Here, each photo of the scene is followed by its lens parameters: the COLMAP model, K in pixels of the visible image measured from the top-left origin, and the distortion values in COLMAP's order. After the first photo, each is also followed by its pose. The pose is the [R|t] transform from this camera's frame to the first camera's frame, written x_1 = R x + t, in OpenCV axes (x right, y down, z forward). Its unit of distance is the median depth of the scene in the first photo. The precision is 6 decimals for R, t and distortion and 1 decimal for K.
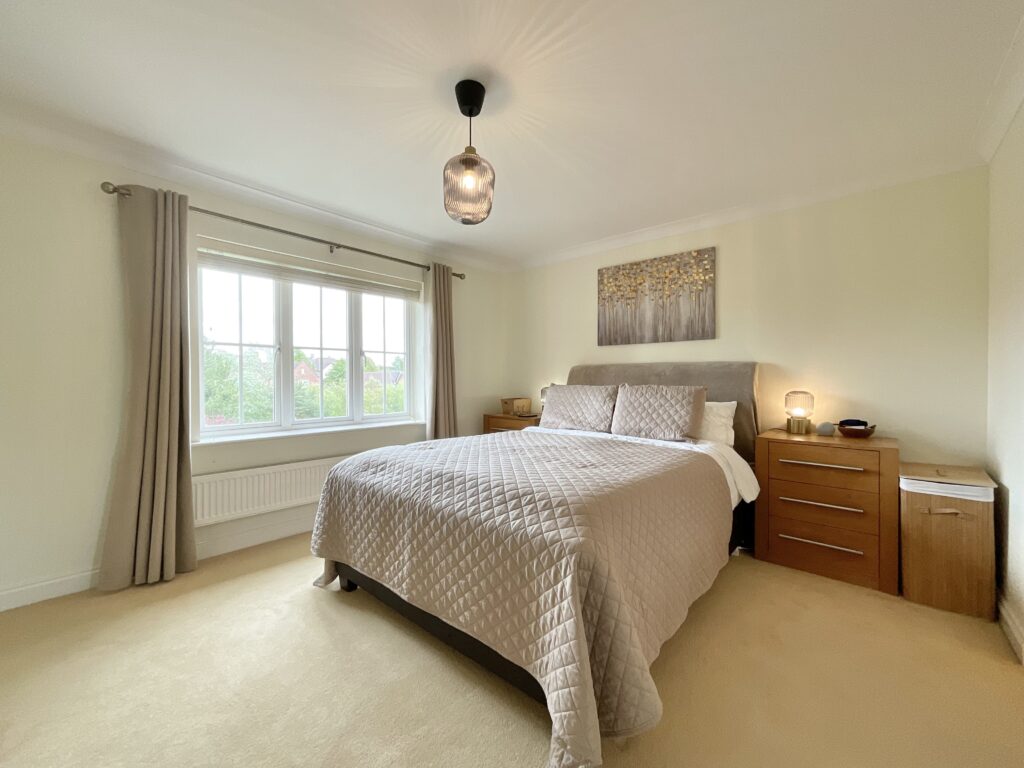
lens RADIAL K [[412.8, 0, 513.0], [0, 412.8, 386.9], [0, 0, 1]] dist [-0.013577, 0.000341]
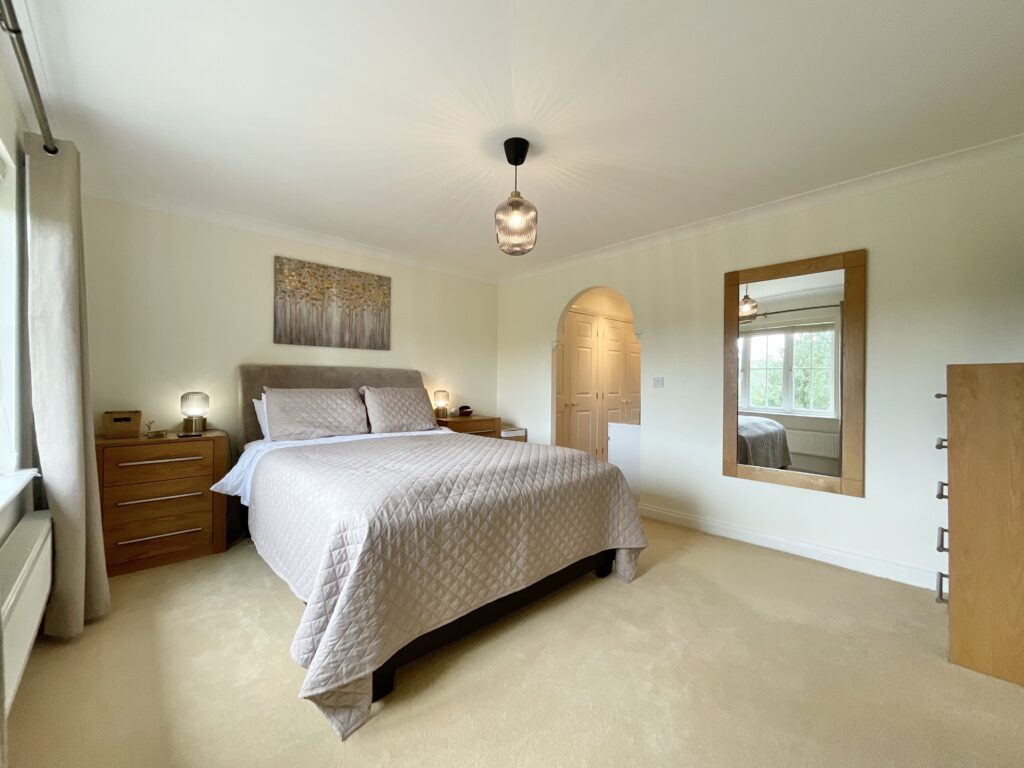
lens RADIAL K [[412.8, 0, 513.1], [0, 412.8, 381.9], [0, 0, 1]] dist [-0.013577, 0.000341]
pose [[0.104565, 0.000649, 0.994518, -0.696001], [0.005878, 0.999982, -0.001271, -0.015206], [-0.994501, 0.005979, 0.104559, 0.466526]]
